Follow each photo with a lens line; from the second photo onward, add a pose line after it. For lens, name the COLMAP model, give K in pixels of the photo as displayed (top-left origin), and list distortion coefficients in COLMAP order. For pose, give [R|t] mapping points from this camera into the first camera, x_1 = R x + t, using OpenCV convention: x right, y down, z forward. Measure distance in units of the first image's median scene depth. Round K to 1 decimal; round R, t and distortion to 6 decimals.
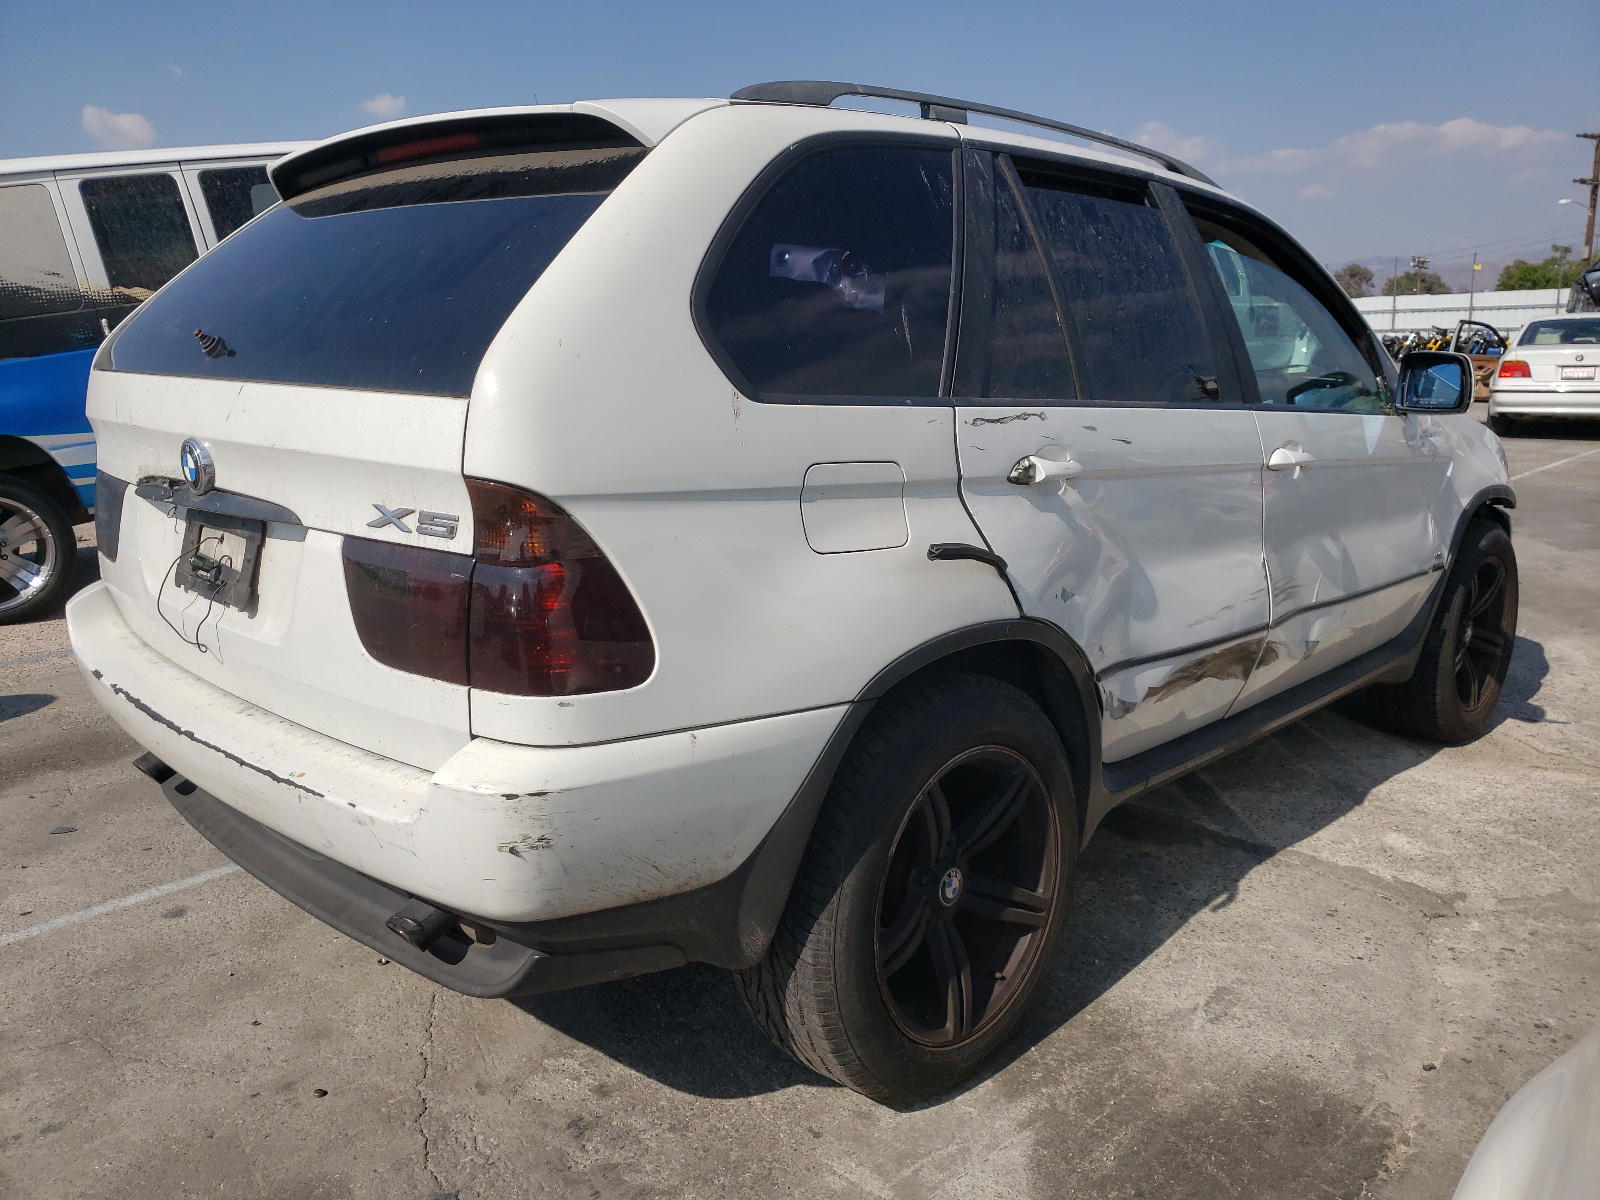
lens RADIAL K [[1205.5, 0, 796.6], [0, 1205.5, 599.7], [0, 0, 1]] dist [0.035320, 0.001567]
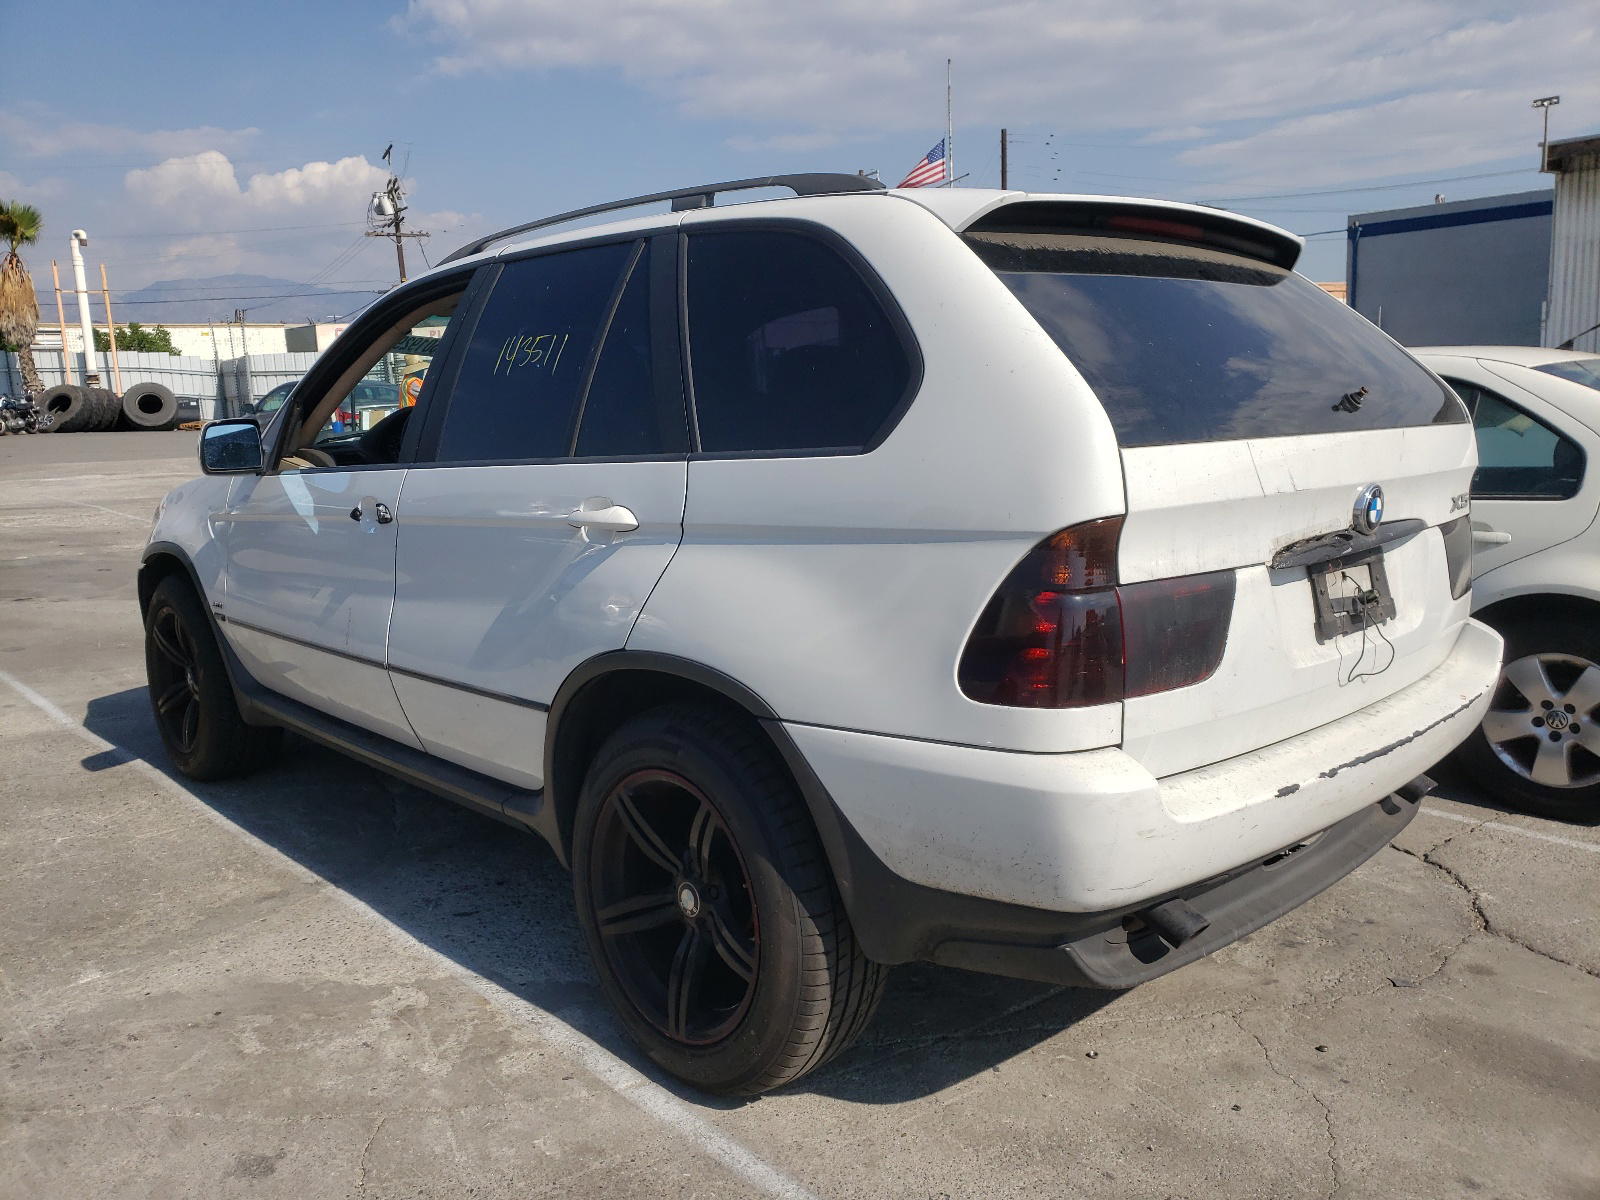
lens RADIAL K [[1205.5, 0, 796.6], [0, 1205.5, 598.4], [0, 0, 1]] dist [0.035320, 0.001567]
pose [[0.074609, -0.184129, 0.980066, -1.561612], [0.234453, 0.958496, 0.162229, -0.319671], [-0.969260, 0.217676, 0.114682, 1.333300]]
